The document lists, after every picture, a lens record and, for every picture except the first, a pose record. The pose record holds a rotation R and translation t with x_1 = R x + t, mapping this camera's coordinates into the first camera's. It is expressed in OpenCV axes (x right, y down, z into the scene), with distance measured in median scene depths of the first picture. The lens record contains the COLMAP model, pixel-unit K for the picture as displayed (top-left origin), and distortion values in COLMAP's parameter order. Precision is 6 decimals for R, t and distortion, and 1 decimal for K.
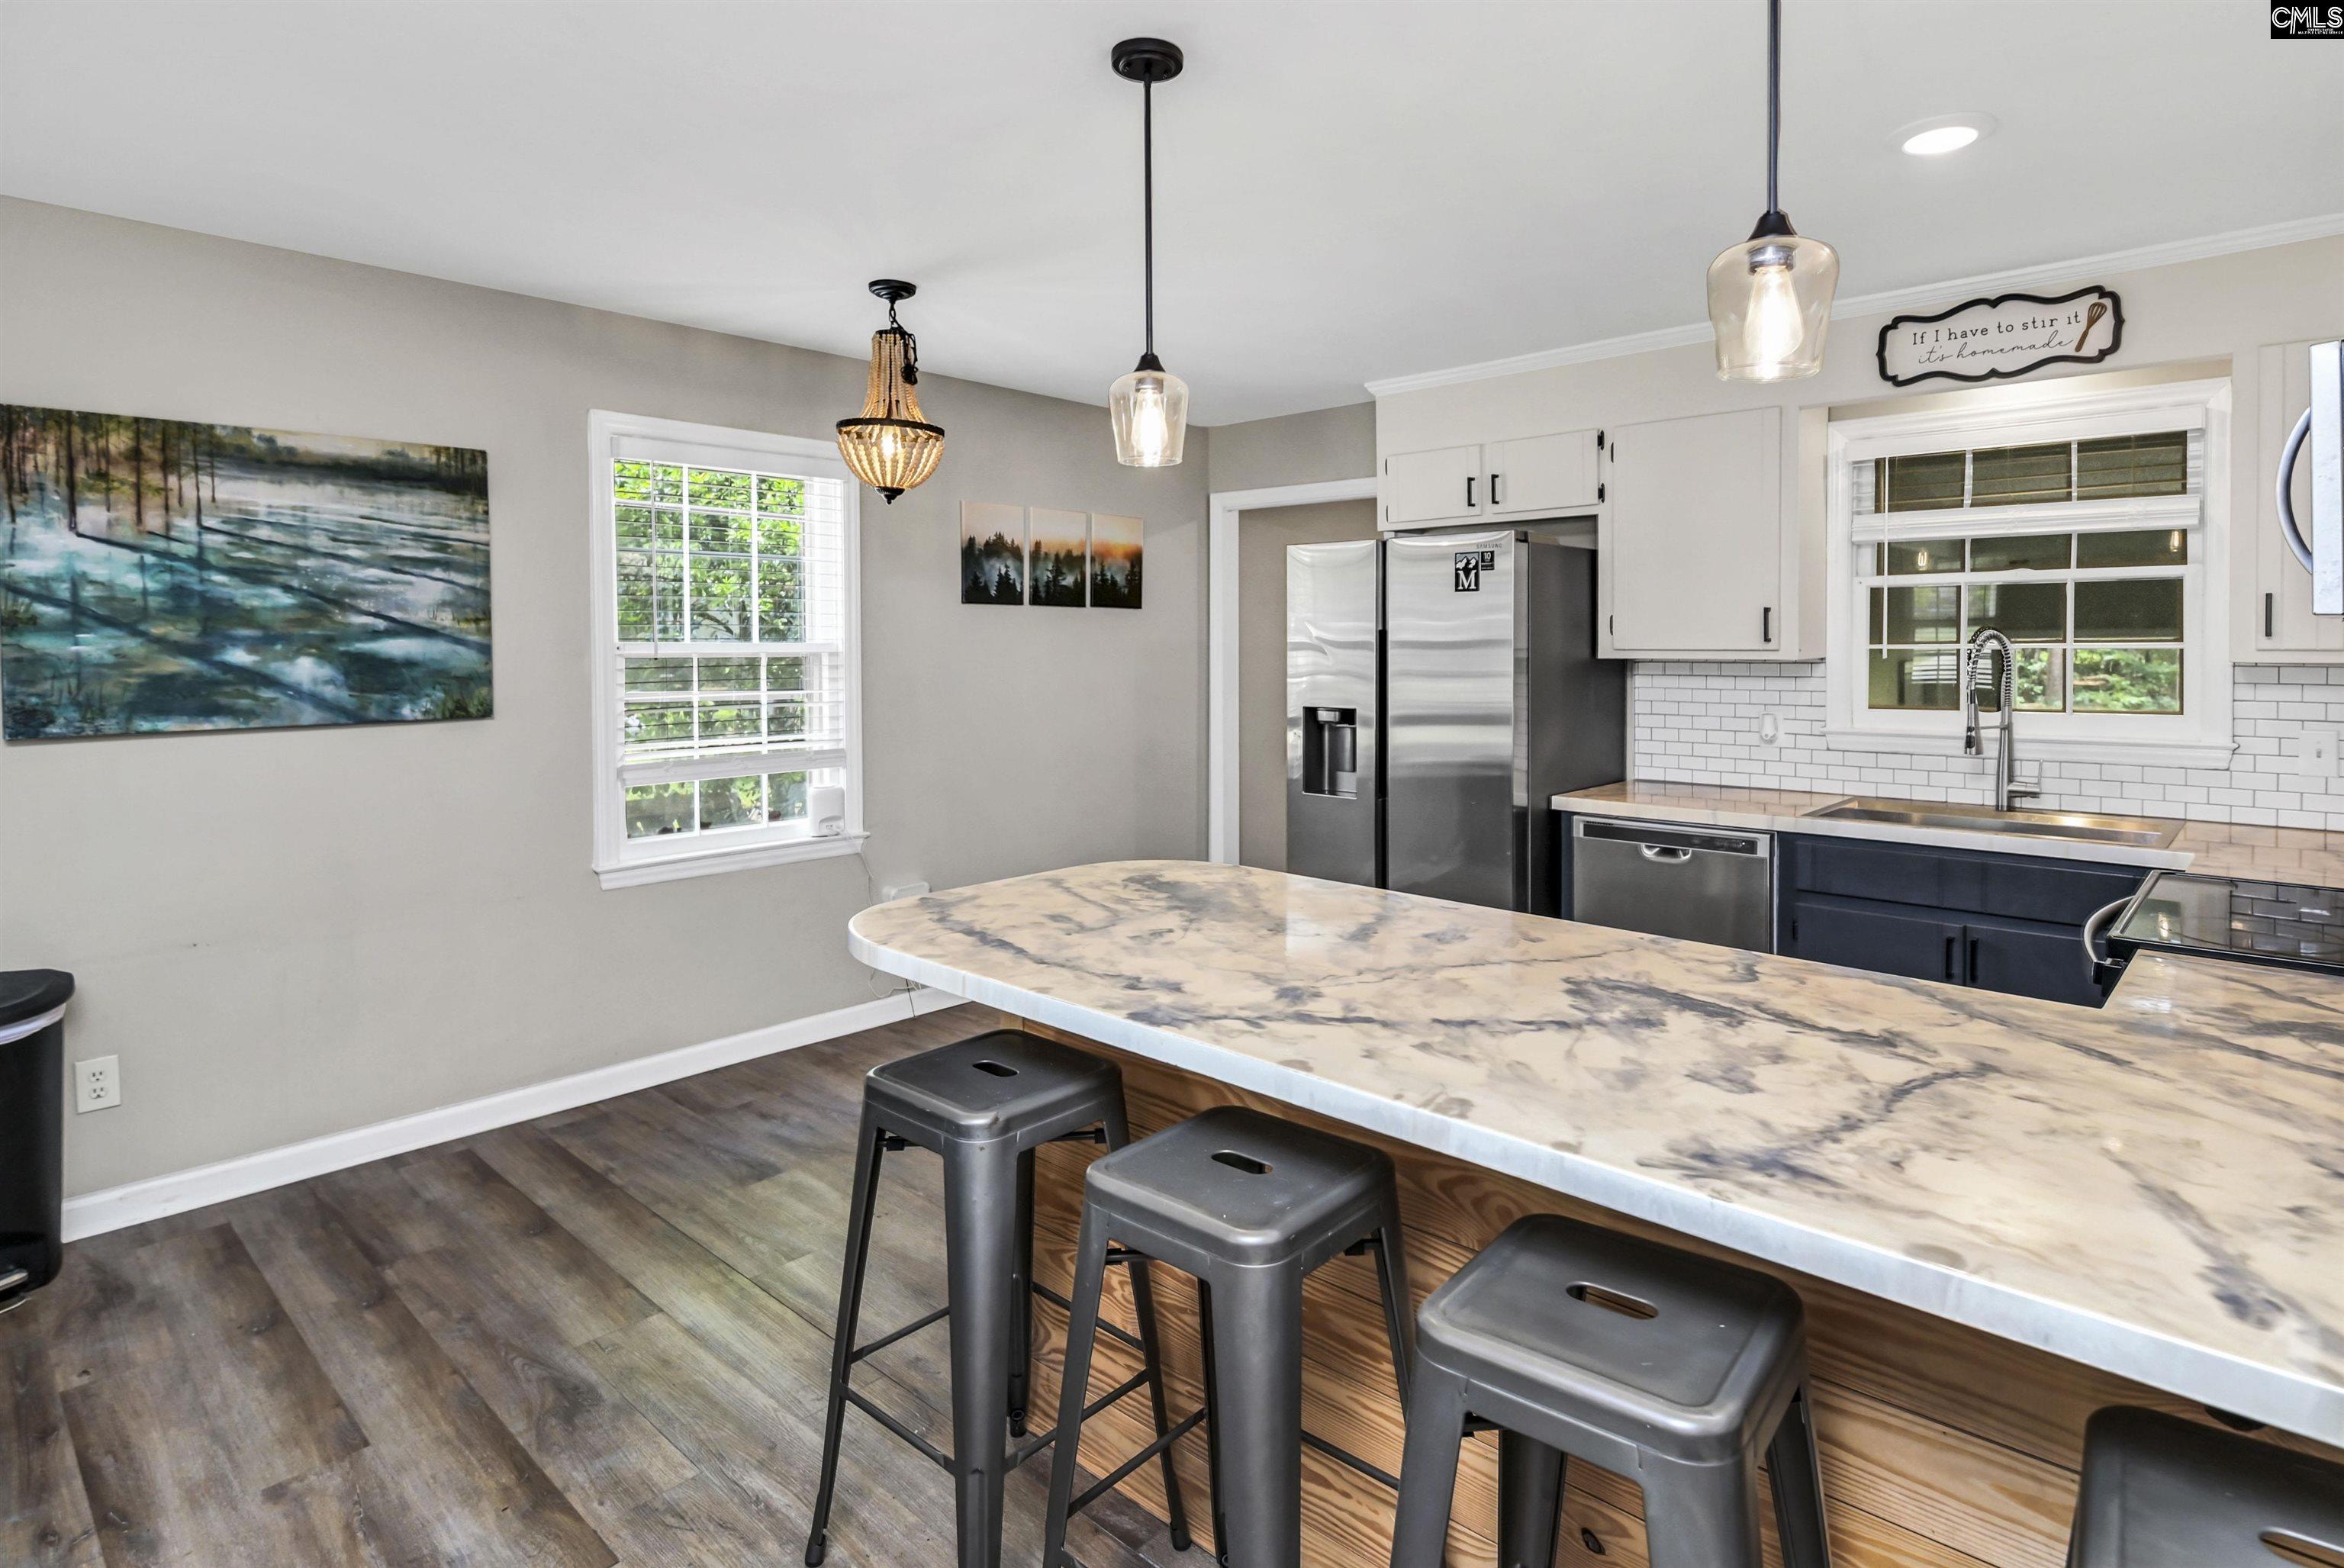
lens RADIAL K [[1250.5, 0, 1180.9], [0, 1250.5, 666.6], [0, 0, 1]] dist [0.009313, -0.008319]
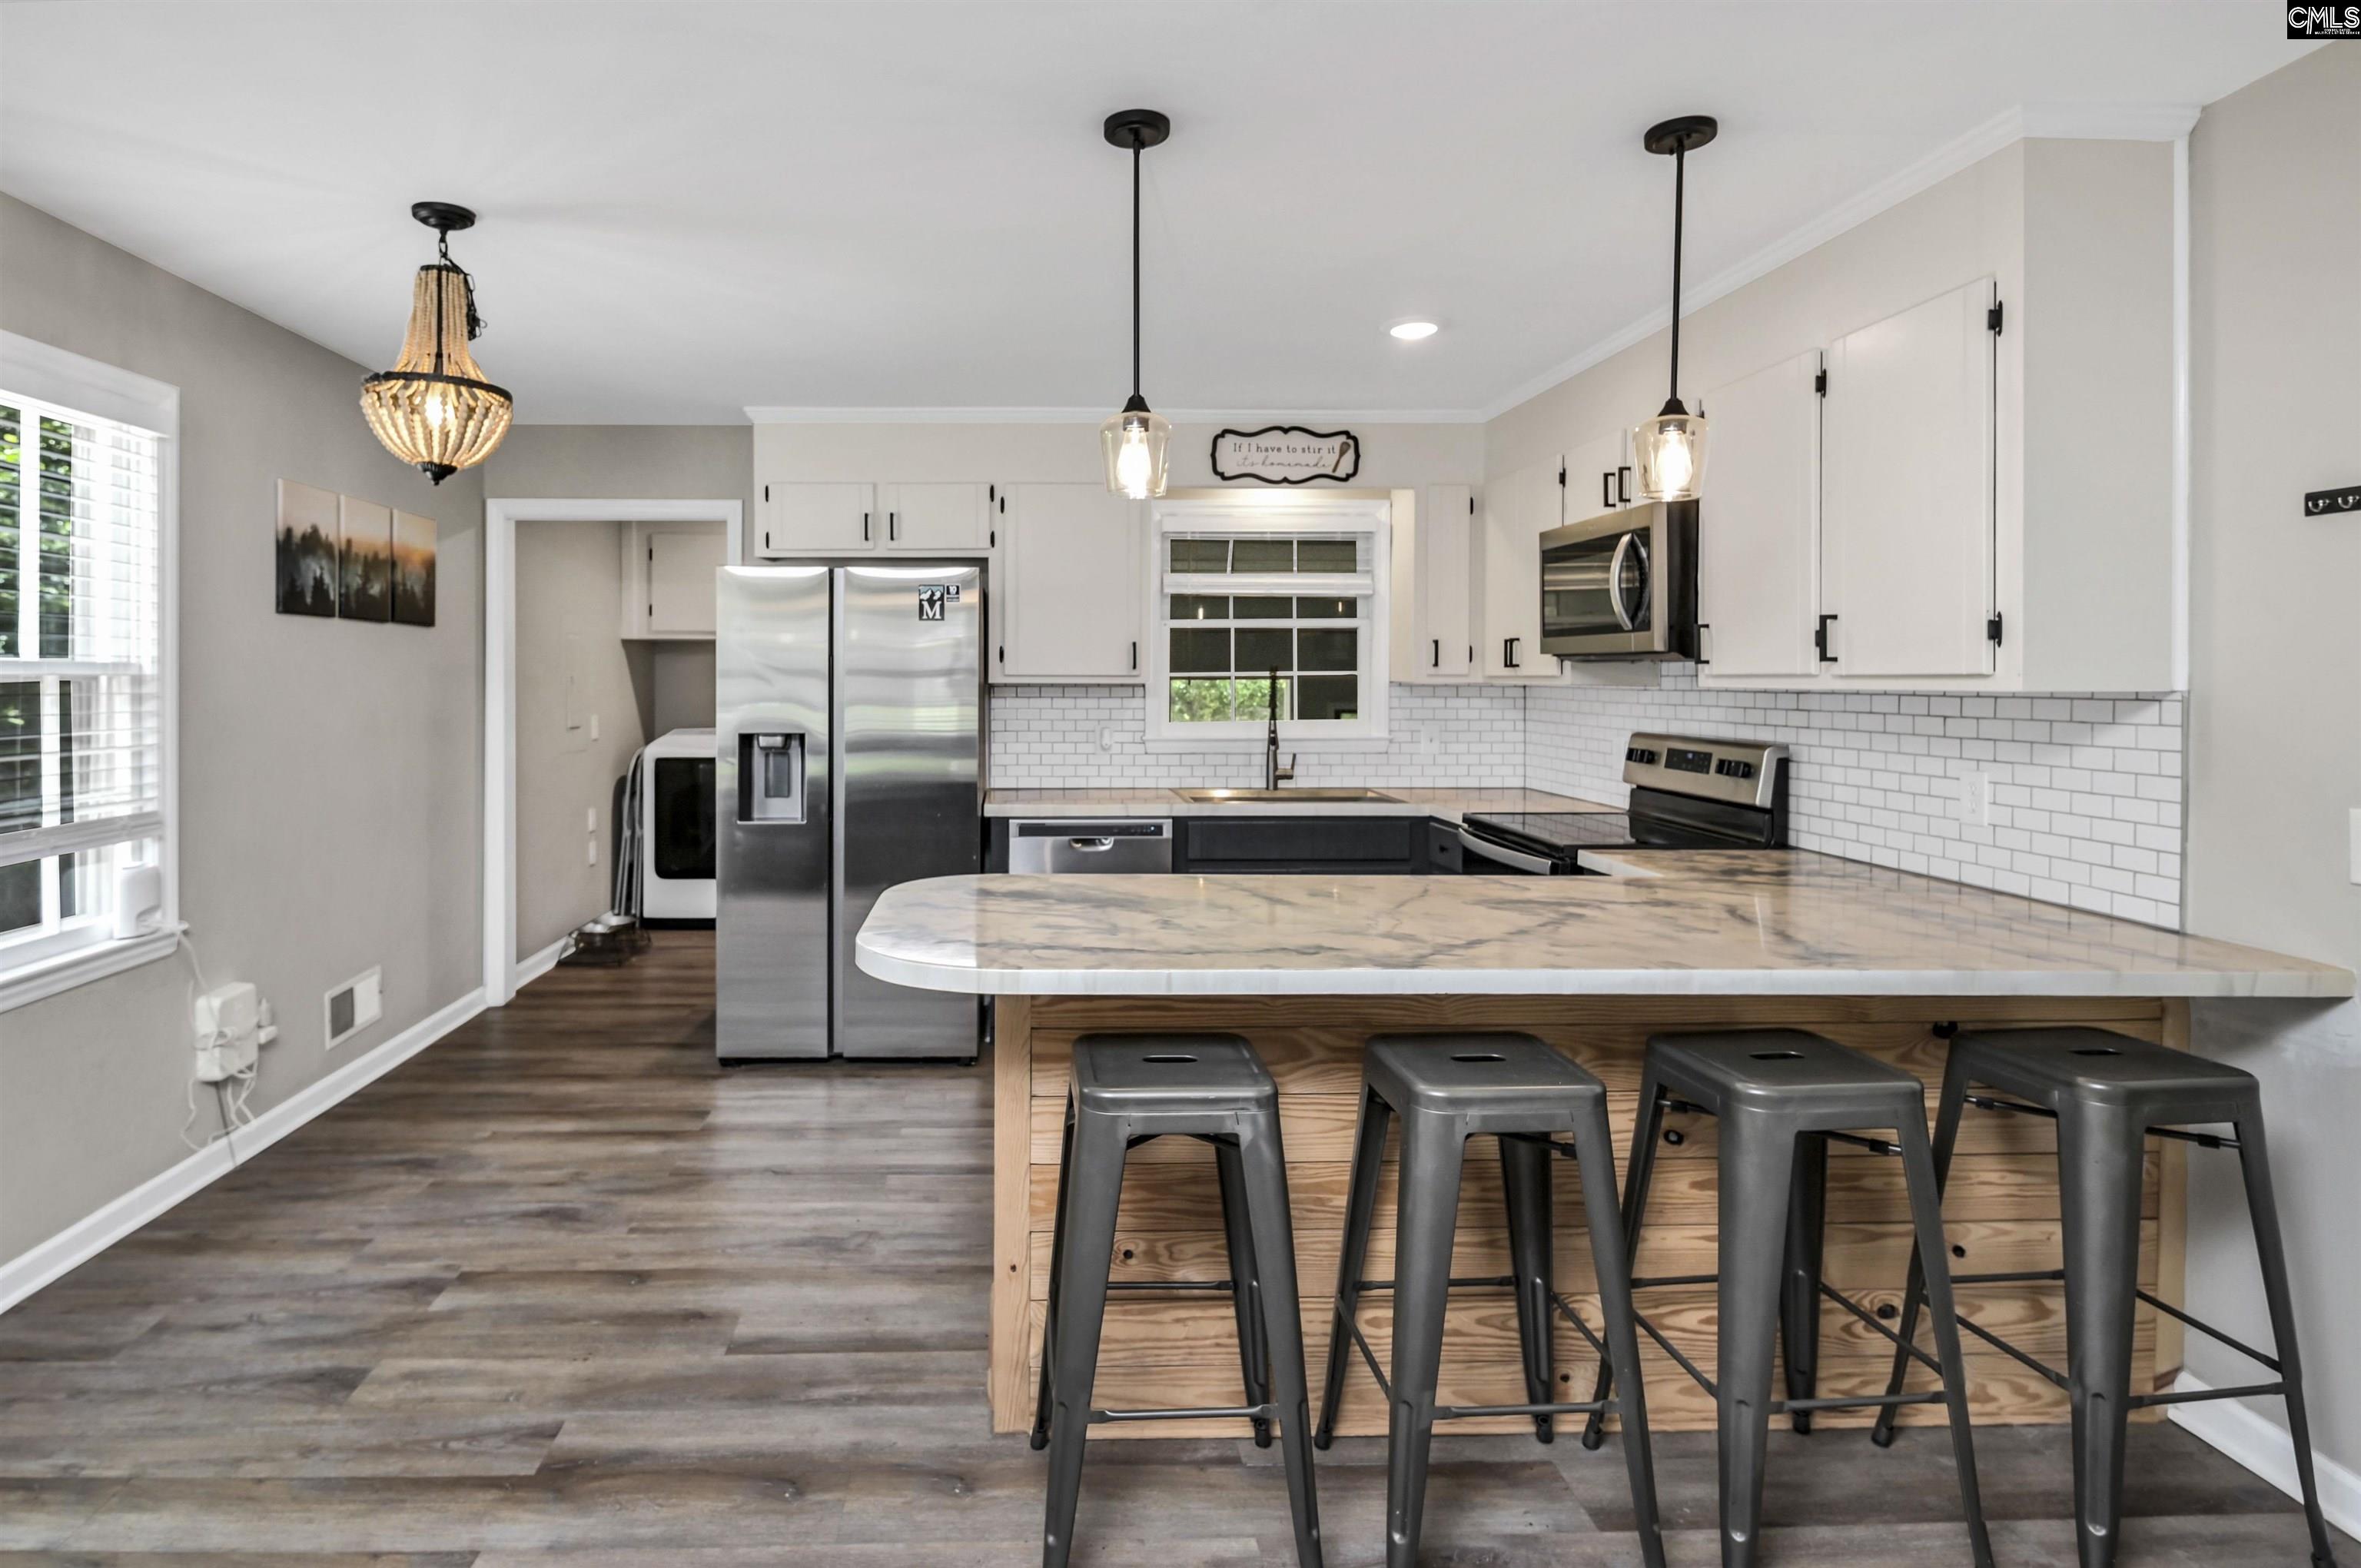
lens RADIAL K [[1259.6, 0, 1041.8], [0, 1259.6, 688.5], [0, 0, 1]] dist [0.009313, -0.008319]
pose [[0.717249, -0.003557, 0.696808, -0.515062], [0.010296, 0.999932, -0.005494, 0.006045], [-0.696741, 0.011115, 0.717237, 0.165678]]
